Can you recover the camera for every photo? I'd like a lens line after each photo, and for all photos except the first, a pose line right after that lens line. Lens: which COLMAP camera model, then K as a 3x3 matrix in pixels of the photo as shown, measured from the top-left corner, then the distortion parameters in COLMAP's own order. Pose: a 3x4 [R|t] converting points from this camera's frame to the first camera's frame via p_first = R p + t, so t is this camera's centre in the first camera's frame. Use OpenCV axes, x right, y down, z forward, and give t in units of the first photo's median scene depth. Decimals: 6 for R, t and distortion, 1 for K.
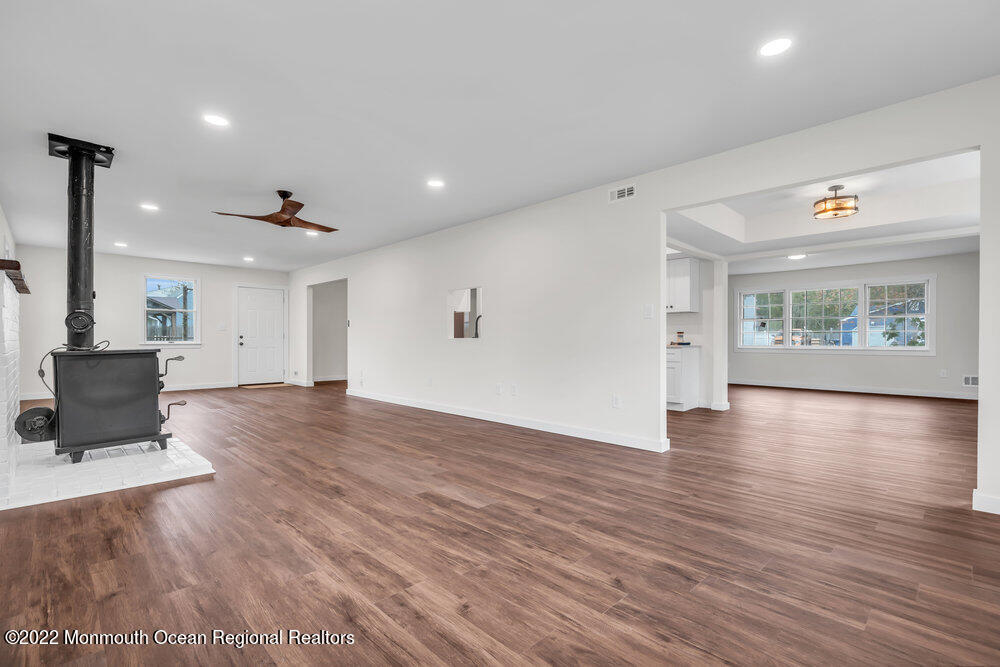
lens RADIAL K [[462.6, 0, 501.4], [0, 462.6, 336.9], [0, 0, 1]] dist [-0.003724, 0.001256]
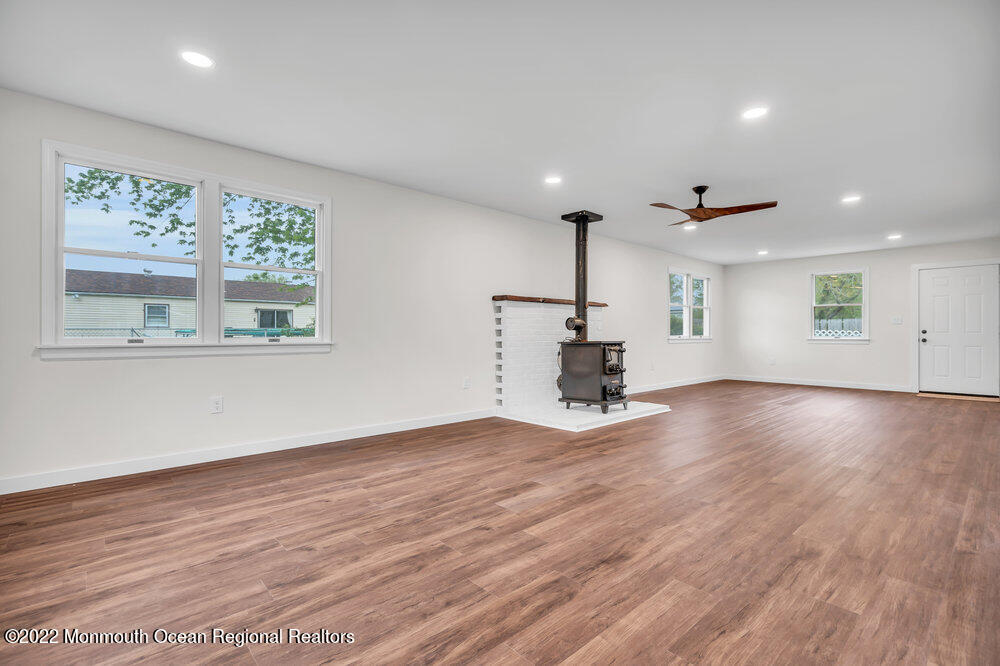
lens RADIAL K [[462.6, 0, 501.7], [0, 462.6, 330.9], [0, 0, 1]] dist [-0.003724, 0.001256]
pose [[-0.045221, -0.009491, -0.998932, 1.047404], [0.006090, 0.999934, -0.009776, 0.009953], [0.998958, -0.006525, -0.045161, 1.175388]]
